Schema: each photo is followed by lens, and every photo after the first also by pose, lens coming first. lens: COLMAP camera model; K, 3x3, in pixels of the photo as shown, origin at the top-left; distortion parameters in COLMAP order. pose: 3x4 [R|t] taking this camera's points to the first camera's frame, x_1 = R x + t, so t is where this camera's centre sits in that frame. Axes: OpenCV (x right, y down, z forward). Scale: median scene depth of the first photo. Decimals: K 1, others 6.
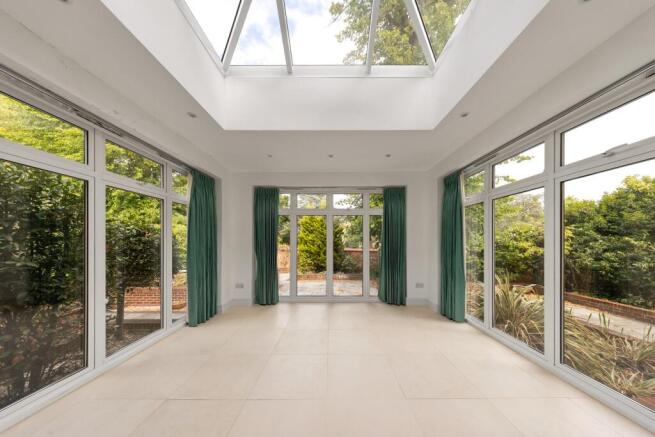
lens RADIAL K [[201.5, 0, 334.2], [0, 201.5, 241.8], [0, 0, 1]] dist [-0.001482, -0.000257]
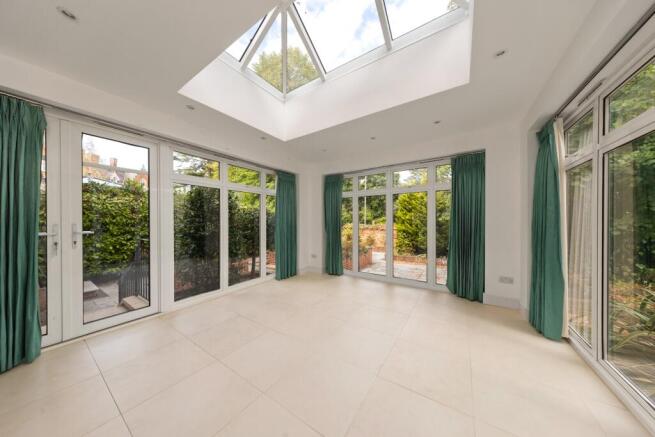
lens RADIAL K [[205.1, 0, 326.0], [0, 205.1, 220.2], [0, 0, 1]] dist [0.001402, -0.000074]
pose [[0.822963, -0.001647, -0.568093, 0.311962], [-0.000866, 0.999991, -0.004154, -0.000176], [0.568095, 0.003911, 0.822954, -0.004922]]
